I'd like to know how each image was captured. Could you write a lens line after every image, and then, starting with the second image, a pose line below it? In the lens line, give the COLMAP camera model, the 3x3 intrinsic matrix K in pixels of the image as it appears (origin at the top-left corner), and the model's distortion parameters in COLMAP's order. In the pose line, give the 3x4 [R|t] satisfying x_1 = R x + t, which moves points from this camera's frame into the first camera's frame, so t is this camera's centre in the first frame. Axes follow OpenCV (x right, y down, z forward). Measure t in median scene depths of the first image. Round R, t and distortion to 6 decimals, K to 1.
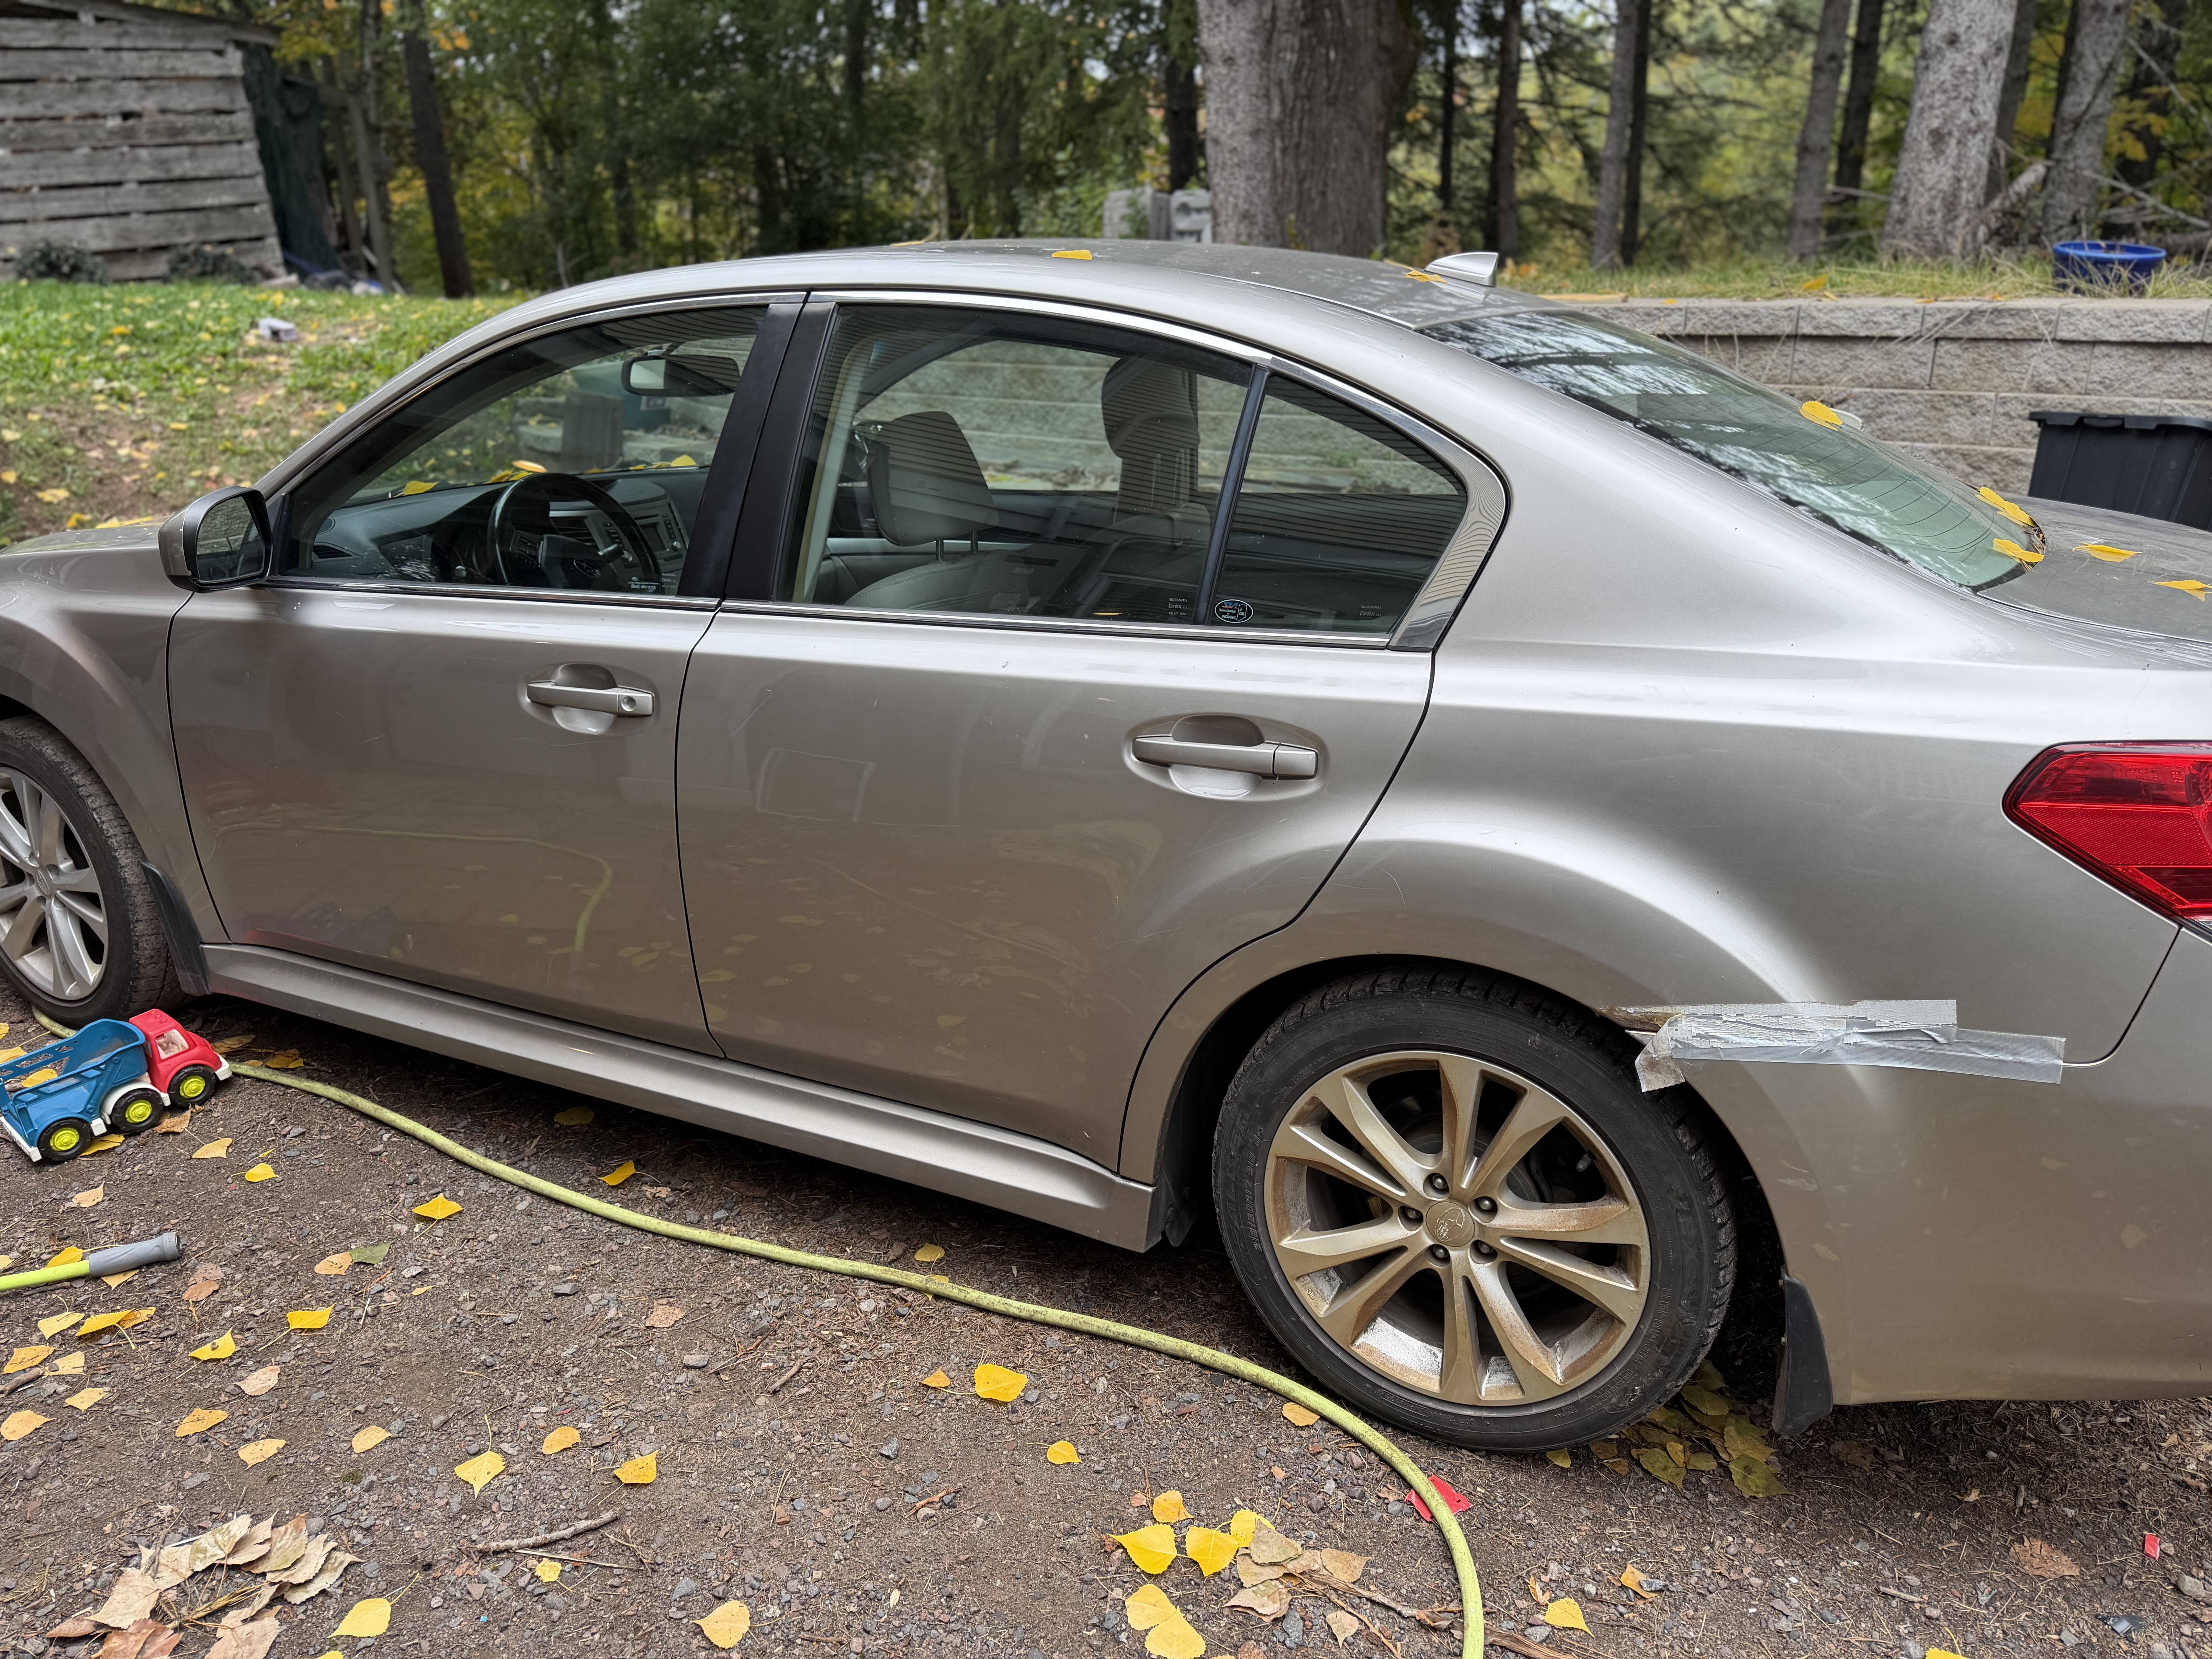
lens RADIAL K [[1498.4, 0, 1135.0], [0, 1498.4, 813.0], [0, 0, 1]] dist [0.031137, -0.031074]
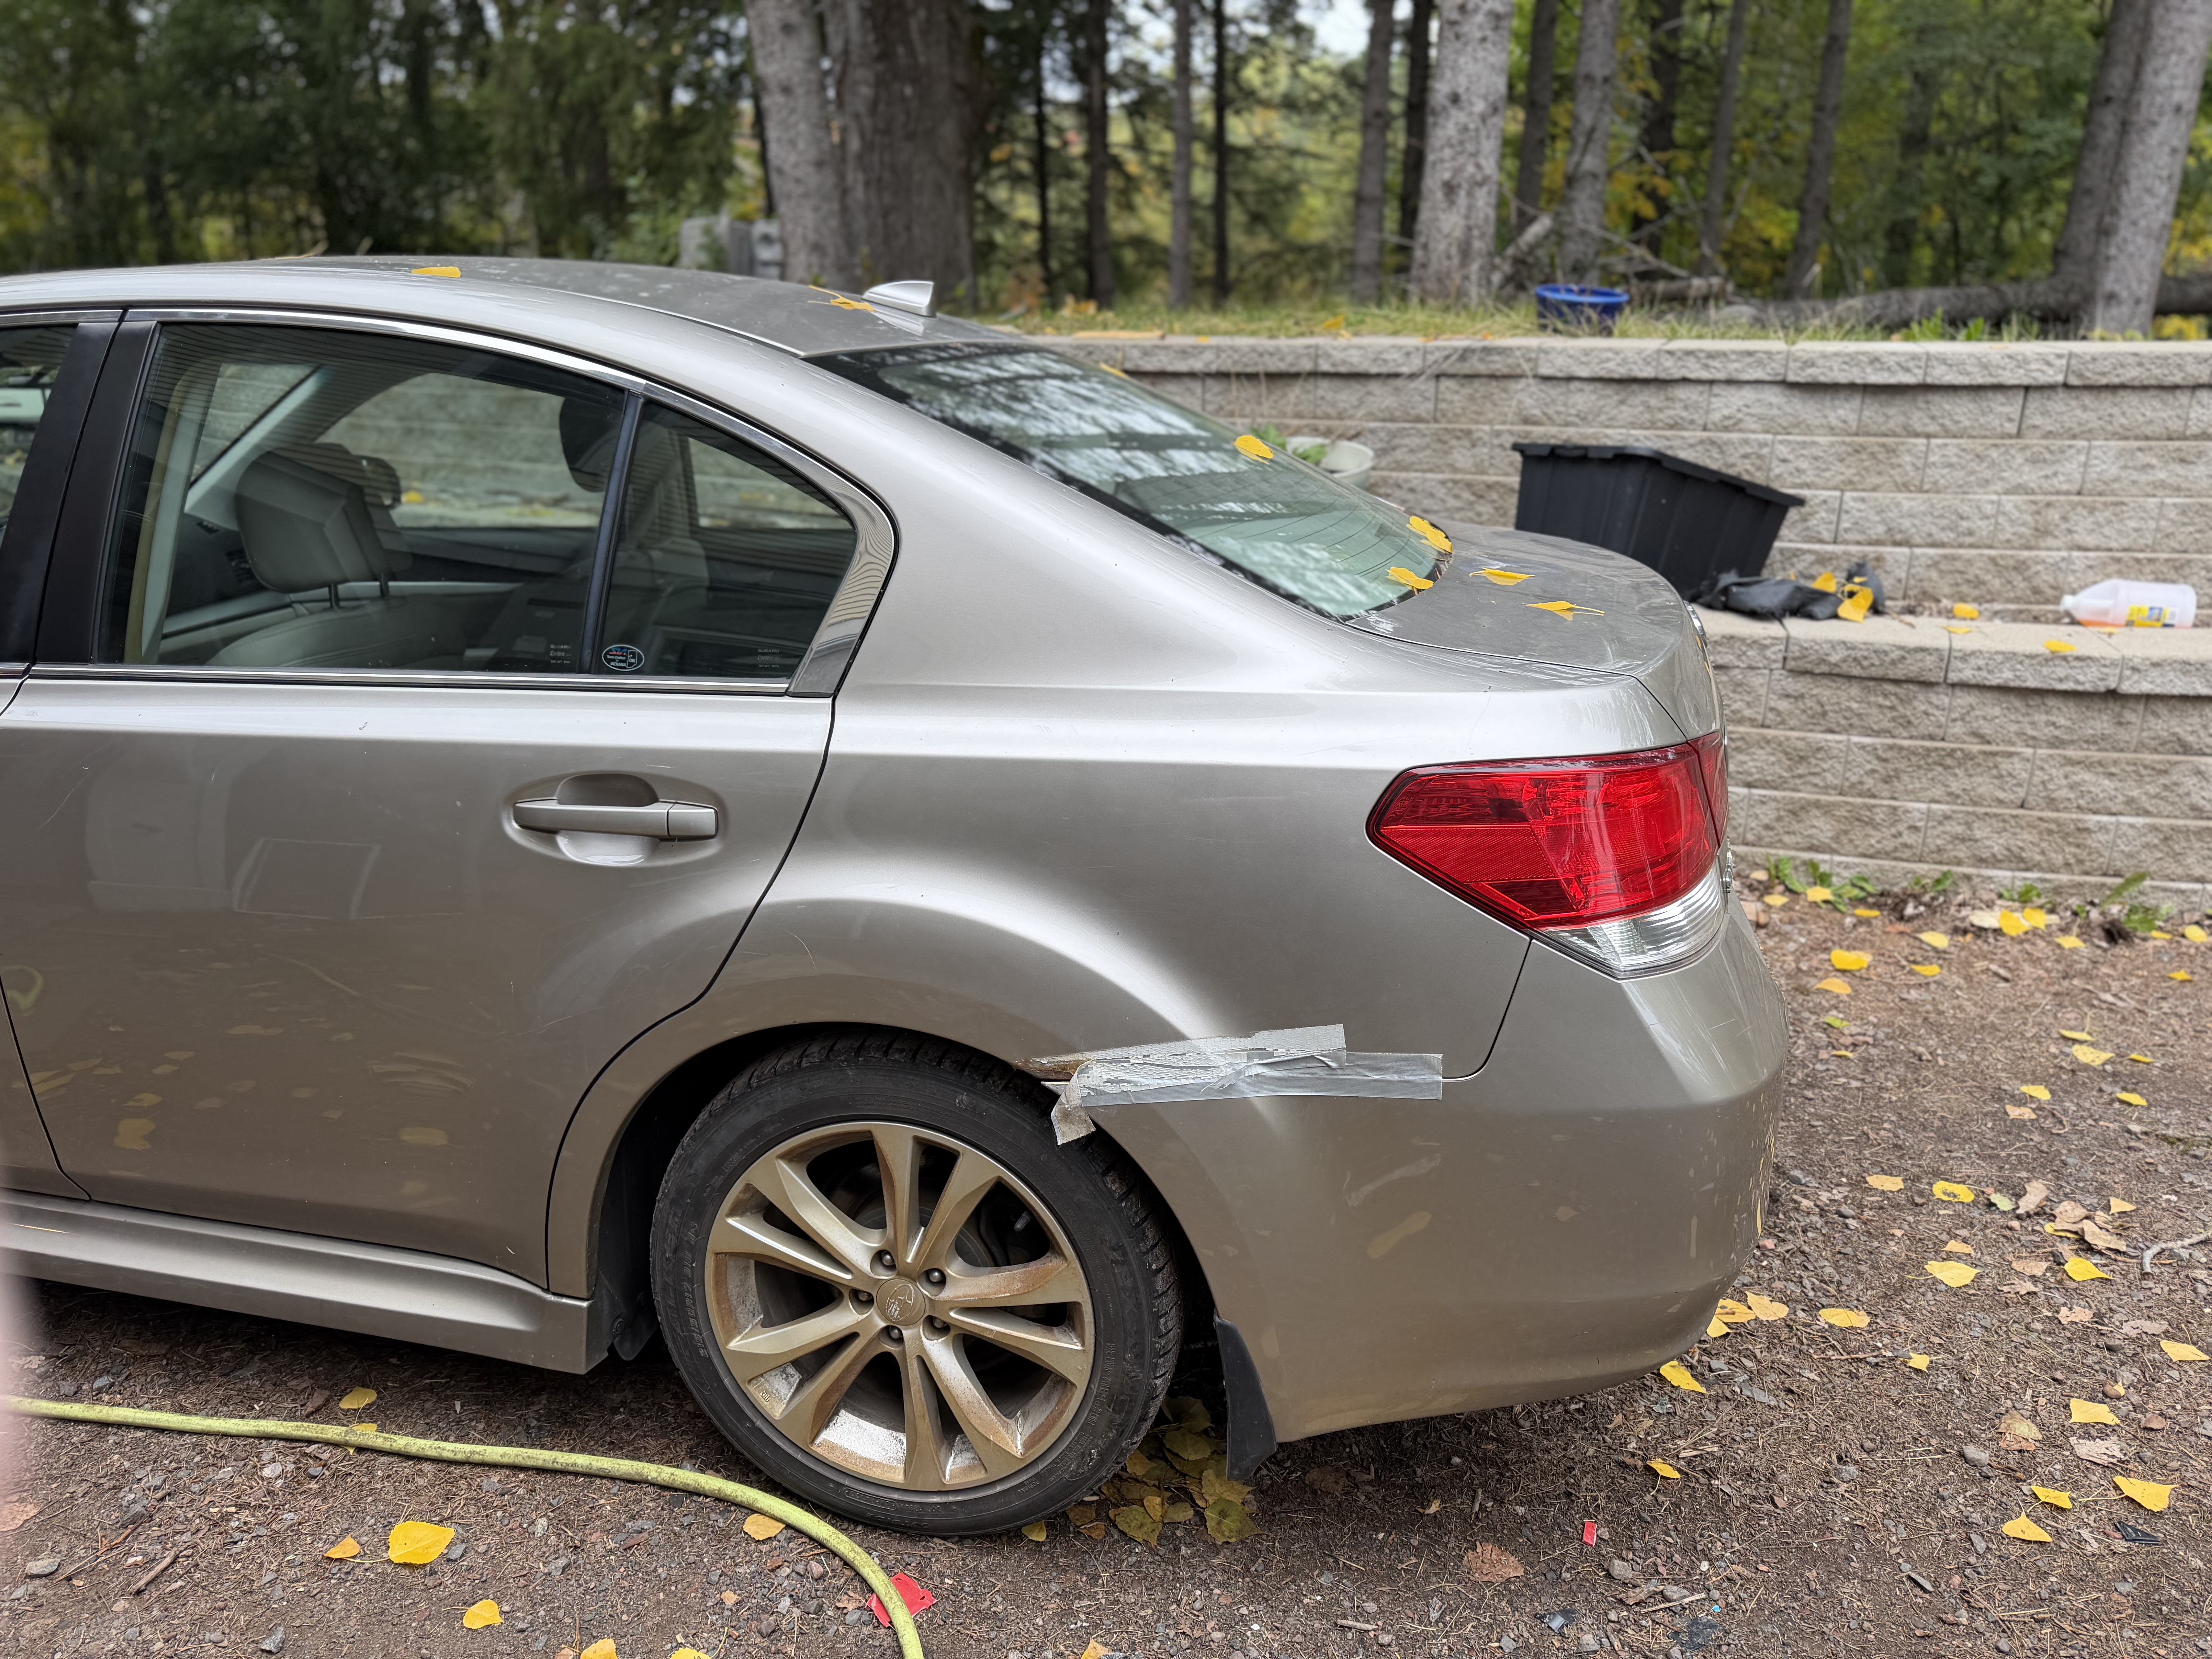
lens RADIAL K [[1498.4, 0, 1135.0], [0, 1498.4, 813.0], [0, 0, 1]] dist [0.031137, -0.031074]
pose [[0.976381, -0.056538, 0.208528, 0.158499], [0.061219, 0.997995, -0.016057, -0.006737], [-0.207203, 0.028444, 0.977884, 0.037954]]
